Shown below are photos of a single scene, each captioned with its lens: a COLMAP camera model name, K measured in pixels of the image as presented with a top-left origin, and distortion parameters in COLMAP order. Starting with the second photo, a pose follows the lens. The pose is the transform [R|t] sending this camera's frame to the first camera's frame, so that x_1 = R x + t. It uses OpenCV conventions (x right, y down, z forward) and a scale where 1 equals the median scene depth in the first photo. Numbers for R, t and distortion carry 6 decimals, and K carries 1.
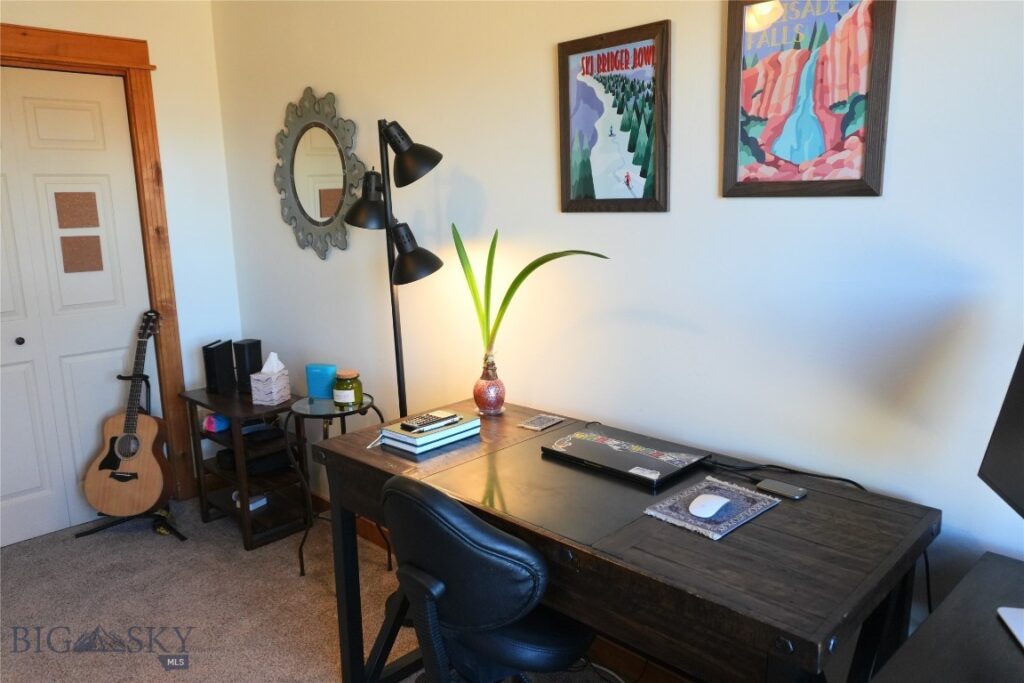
lens RADIAL K [[748.0, 0, 517.5], [0, 748.0, 343.9], [0, 0, 1]] dist [-0.000196, 0.003043]
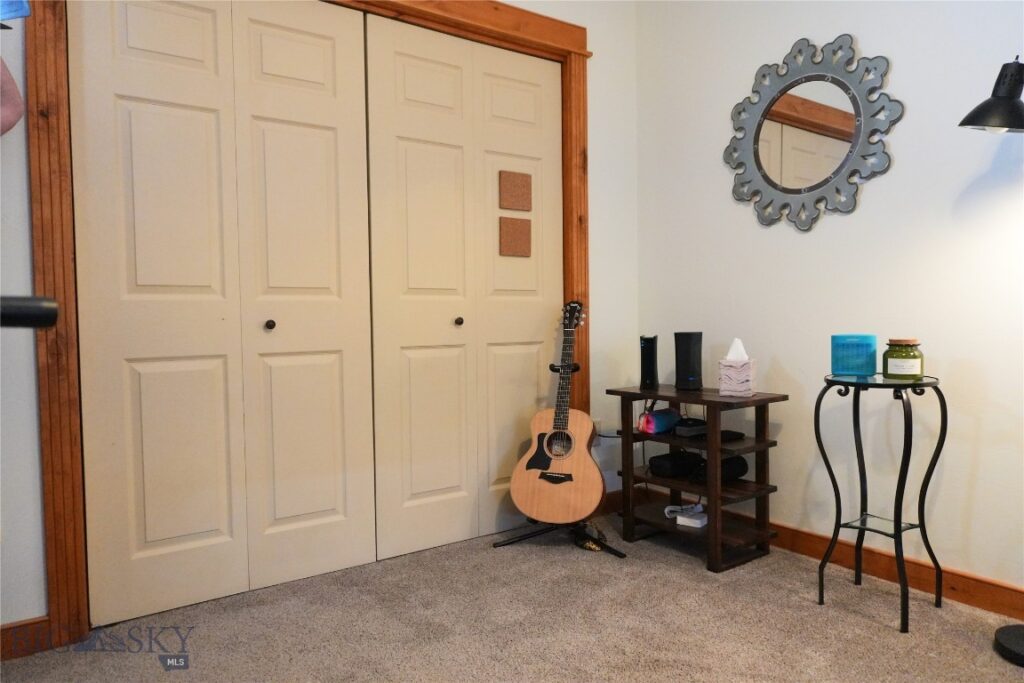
lens RADIAL K [[680.5, 0, 509.7], [0, 680.5, 344.0], [0, 0, 1]] dist [-0.003962, 0.001908]
pose [[0.983342, 0.014687, -0.181173, -0.436040], [-0.043173, 0.987080, -0.154304, 0.147640], [0.176566, 0.159555, 0.971271, 0.188058]]
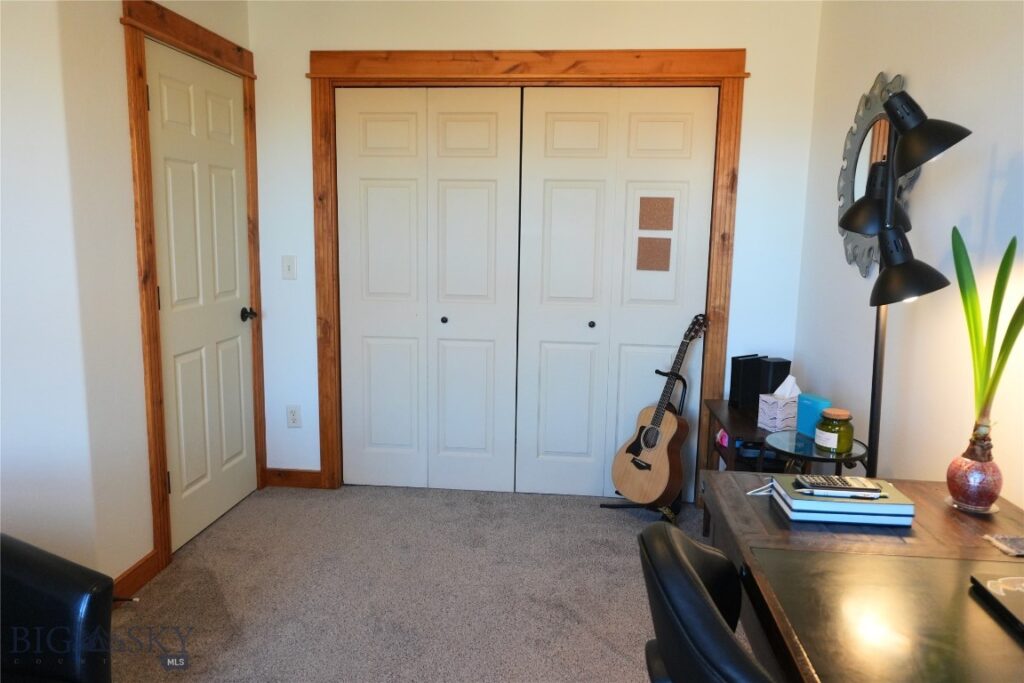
lens RADIAL K [[748.0, 0, 512.6], [0, 748.0, 342.4], [0, 0, 1]] dist [-0.000196, 0.003043]
pose [[0.623678, 0.153908, -0.766379, 0.142067], [-0.185693, 0.981531, 0.045999, -0.006555], [0.759305, 0.113622, 0.640739, 0.167334]]
